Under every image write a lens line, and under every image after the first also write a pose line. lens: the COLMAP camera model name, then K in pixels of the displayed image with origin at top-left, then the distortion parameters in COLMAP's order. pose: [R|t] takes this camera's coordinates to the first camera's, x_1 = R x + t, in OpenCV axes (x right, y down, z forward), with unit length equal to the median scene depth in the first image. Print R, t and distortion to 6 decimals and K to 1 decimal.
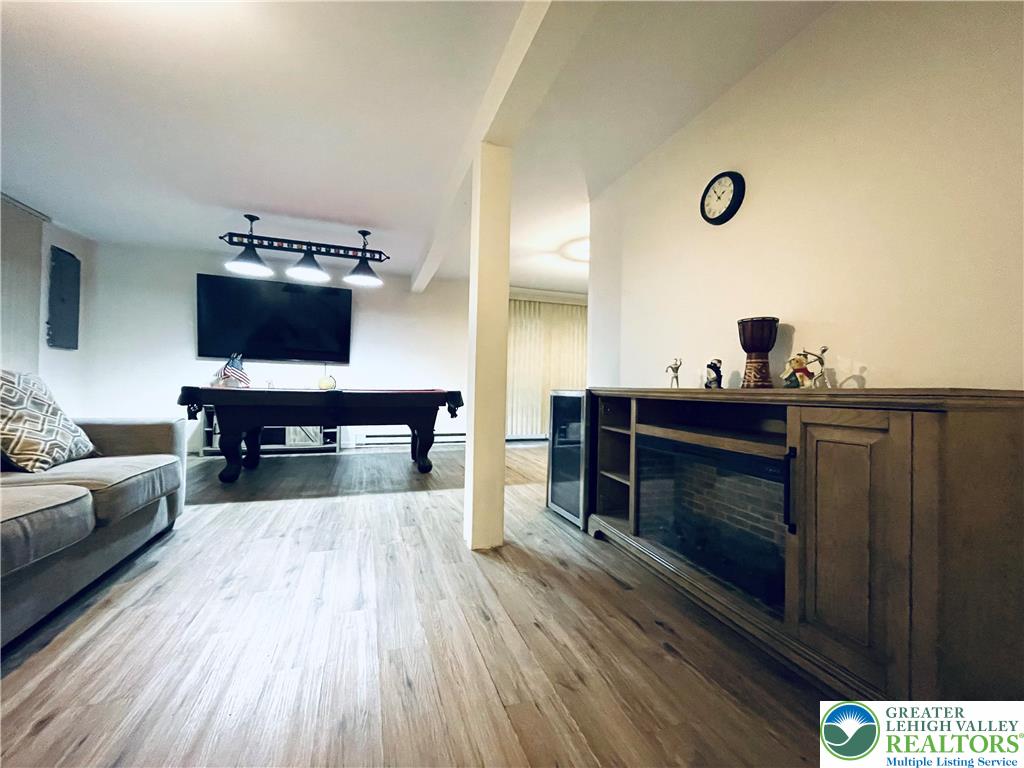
lens RADIAL K [[414.1, 0, 512.0], [0, 414.1, 384.0], [0, 0, 1]] dist [-0.004229, -0.000068]
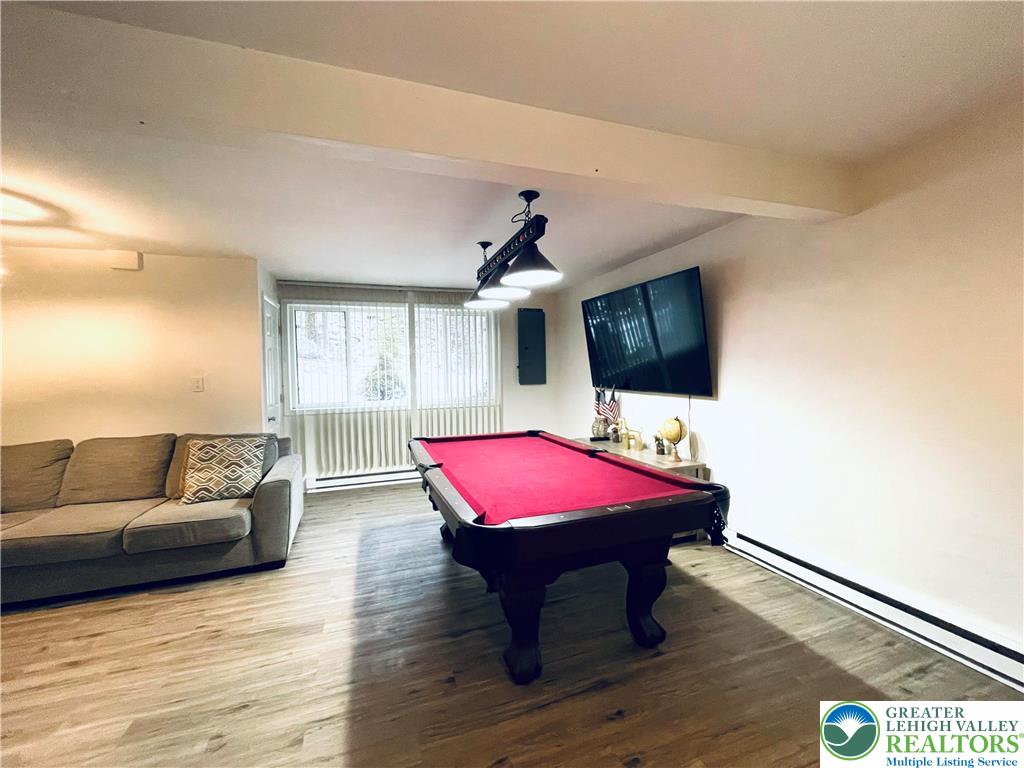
lens RADIAL K [[414.1, 0, 512.0], [0, 414.1, 384.0], [0, 0, 1]] dist [-0.004229, -0.000068]
pose [[0.003499, 0.012684, -0.999913, 0.408463], [0.027530, 0.999539, 0.012776, -0.195811], [0.999615, -0.027573, 0.003148, 1.729278]]
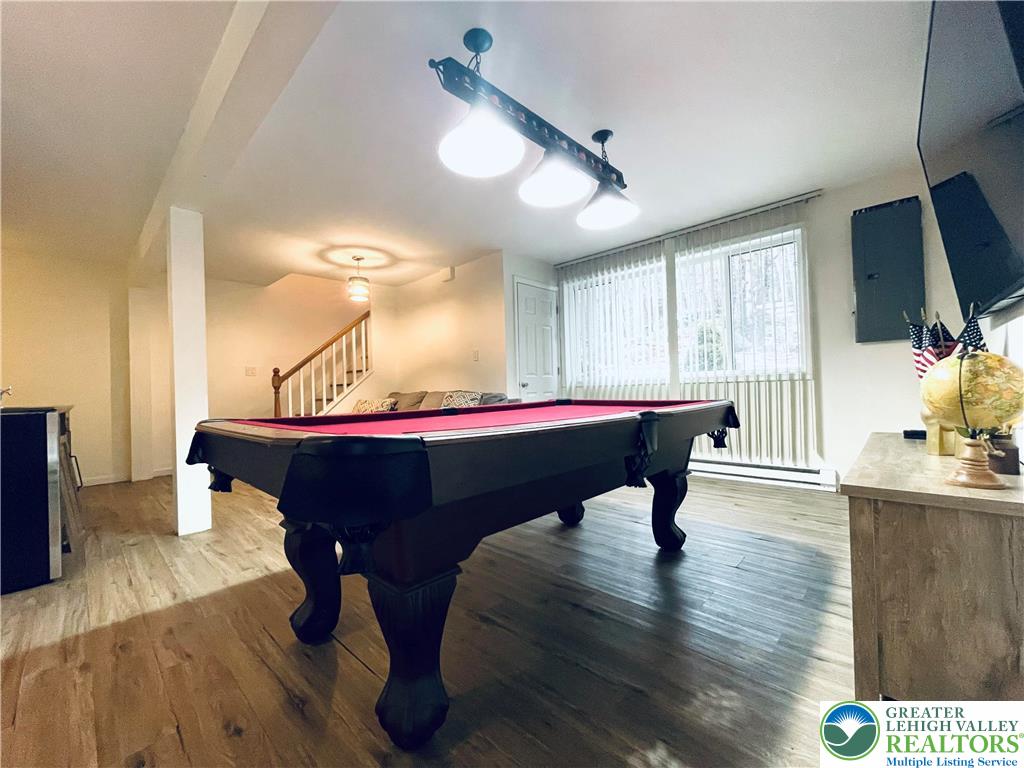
lens RADIAL K [[414.1, 0, 512.0], [0, 414.1, 384.0], [0, 0, 1]] dist [-0.004229, -0.000068]
pose [[-0.890029, 0.000080, -0.455904, -0.346672], [0.014958, 0.999467, -0.029027, -0.003586], [0.455659, -0.032654, -0.889555, 2.470949]]
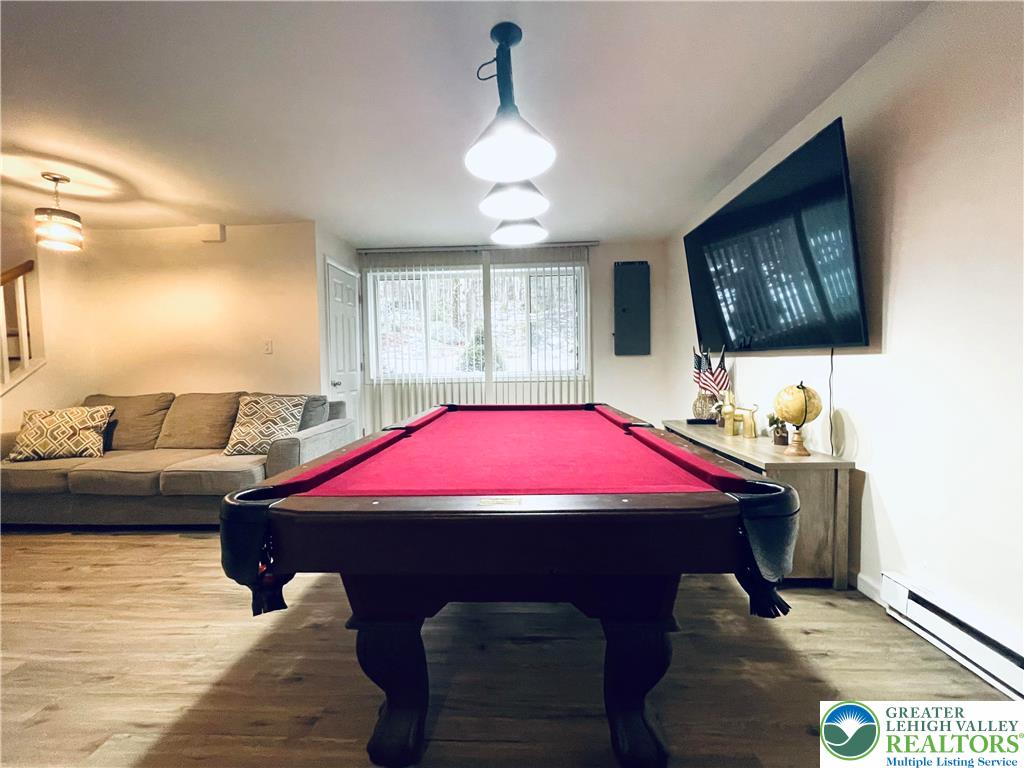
lens RADIAL K [[414.1, 0, 512.0], [0, 414.1, 384.0], [0, 0, 1]] dist [-0.004229, -0.000068]
pose [[-0.368436, 0.027556, -0.929245, 0.028779], [0.019681, 0.999568, 0.021838, -0.078889], [0.929445, -0.010243, -0.368819, 2.048728]]
